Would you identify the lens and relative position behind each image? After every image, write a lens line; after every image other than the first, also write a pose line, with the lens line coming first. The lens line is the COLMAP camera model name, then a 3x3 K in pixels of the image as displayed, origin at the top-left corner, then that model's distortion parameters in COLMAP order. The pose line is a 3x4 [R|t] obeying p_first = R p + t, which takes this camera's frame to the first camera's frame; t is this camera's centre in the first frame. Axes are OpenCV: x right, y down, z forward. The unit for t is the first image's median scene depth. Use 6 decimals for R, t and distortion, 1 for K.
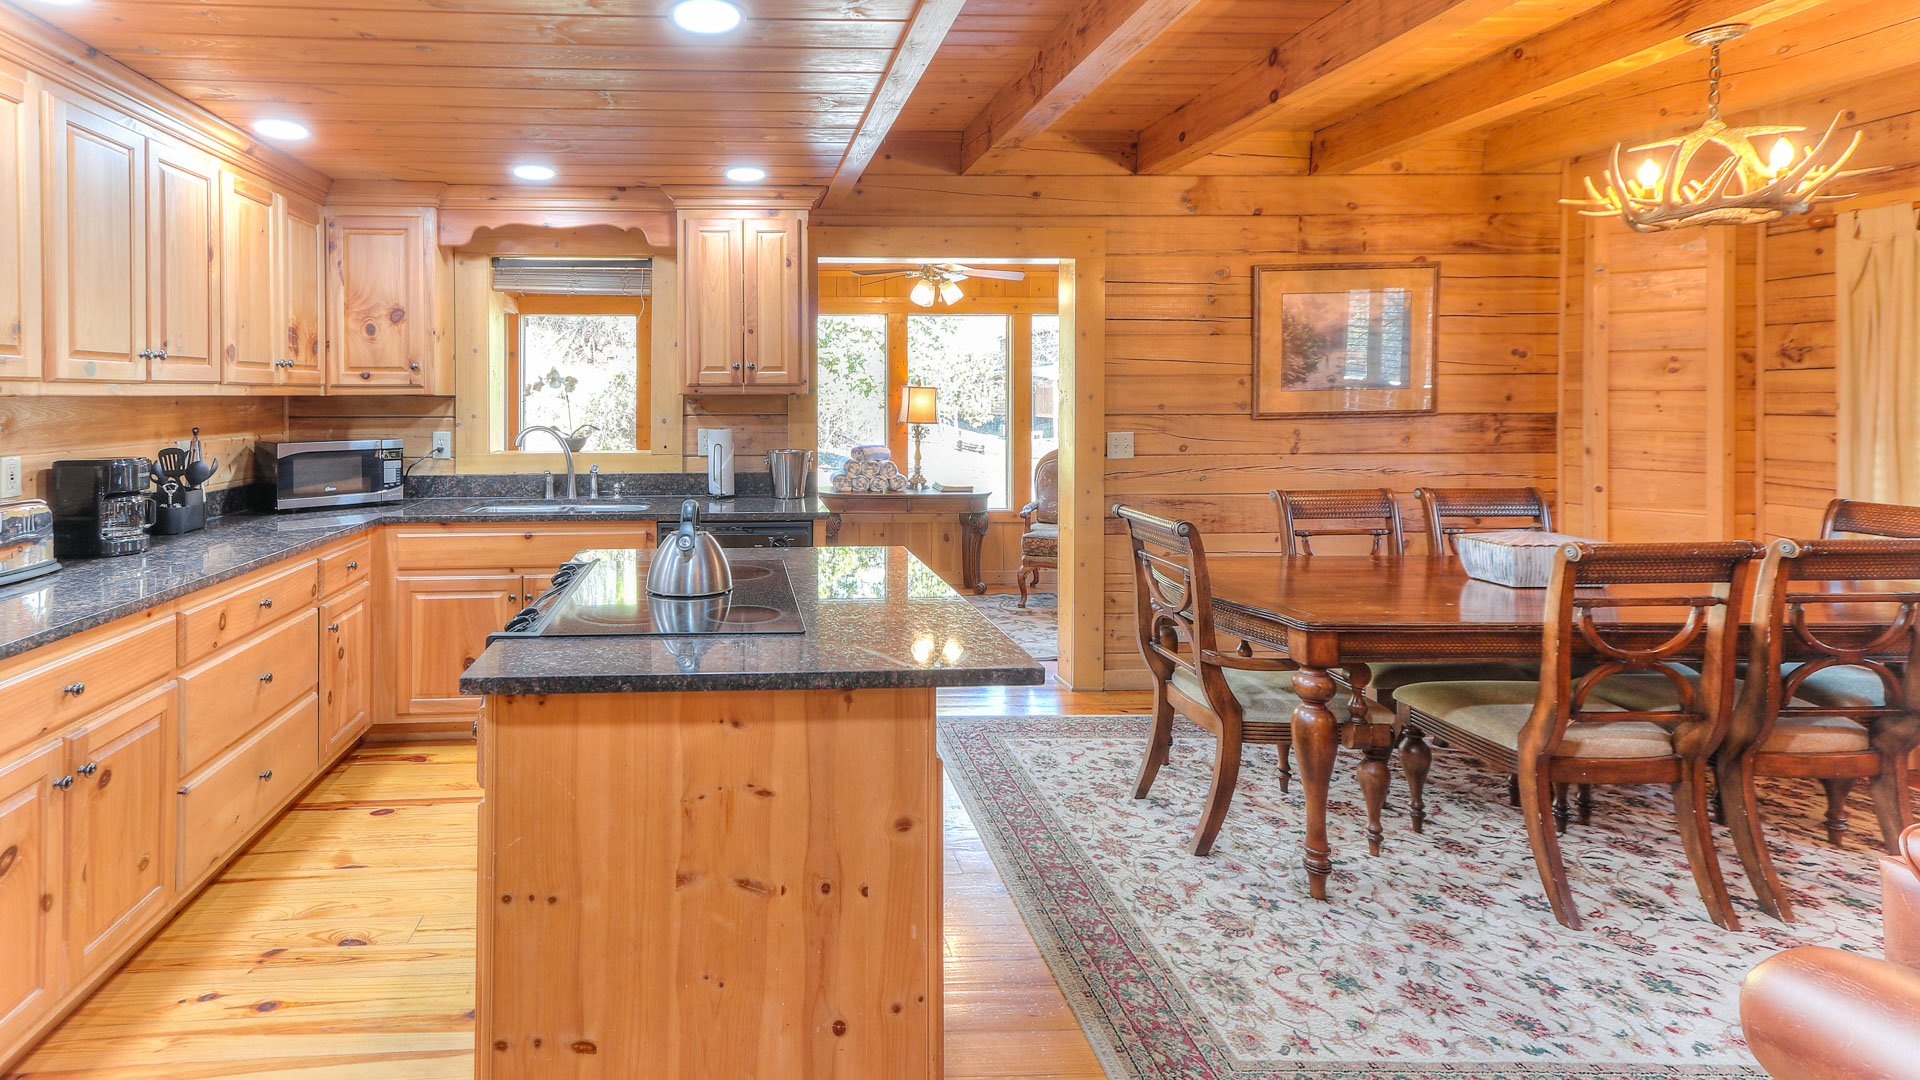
lens RADIAL K [[942.1, 0, 751.8], [0, 942.1, 402.9], [0, 0, 1]] dist [0.028551, -0.001337]
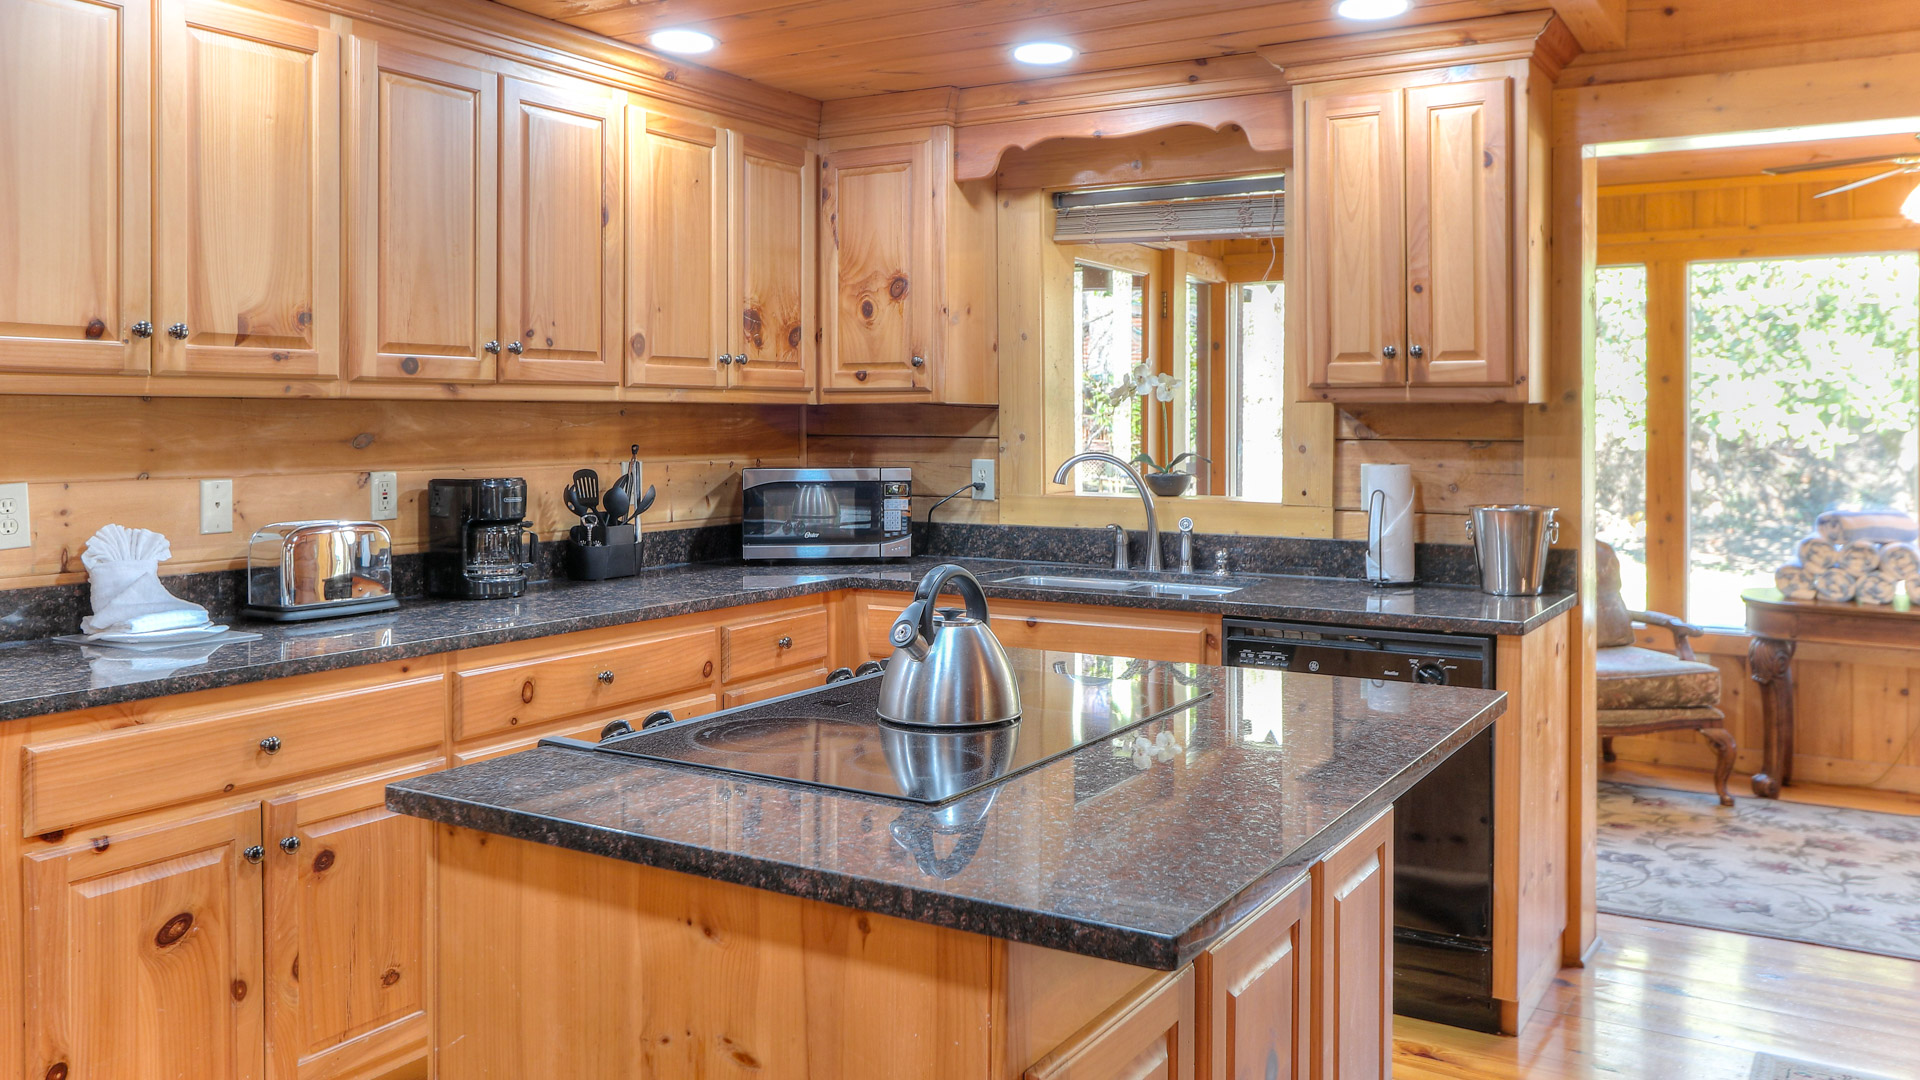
lens RADIAL K [[1482.2, 0, 956.3], [0, 1482.2, 420.3], [0, 0, 1]] dist [0.004139, -0.007002]
pose [[0.838808, 0.005616, -0.544399, 0.248739], [-0.009662, 0.999943, -0.004572, 0.008333], [0.544342, 0.009095, 0.838814, 0.119901]]
